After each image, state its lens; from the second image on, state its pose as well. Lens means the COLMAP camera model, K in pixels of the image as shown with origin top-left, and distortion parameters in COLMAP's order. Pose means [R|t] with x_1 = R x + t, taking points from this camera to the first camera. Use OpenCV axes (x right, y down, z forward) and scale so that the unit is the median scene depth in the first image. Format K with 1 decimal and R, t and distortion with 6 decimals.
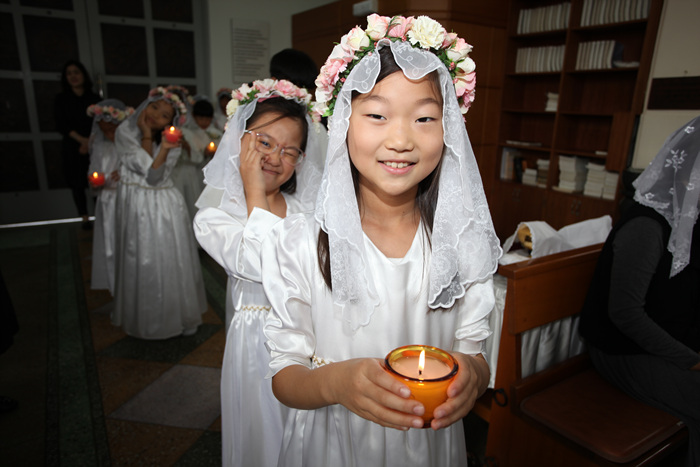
lens RADIAL K [[470.0, 0, 350.0], [0, 470.0, 233.5], [0, 0, 1]] dist [-0.037256, 0.029626]
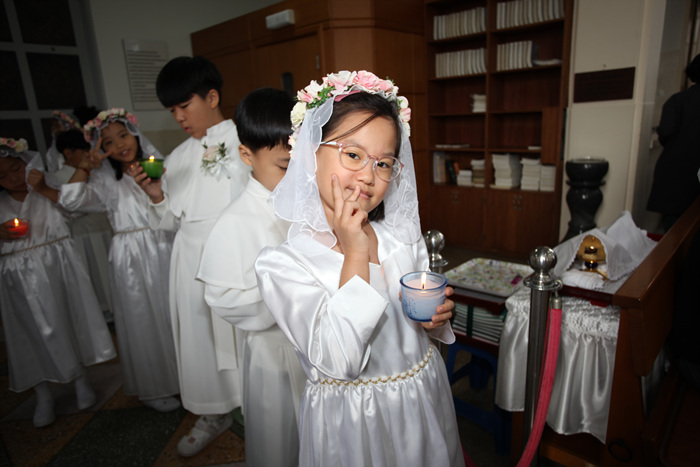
lens RADIAL K [[470.6, 0, 349.3], [0, 470.6, 241.3], [0, 0, 1]] dist [-0.095424, 0.098317]
pose [[0.967921, -0.132534, 0.213454, -0.103266], [0.136989, 0.990554, -0.006145, -0.016022], [-0.210623, 0.035189, 0.976934, 0.082475]]
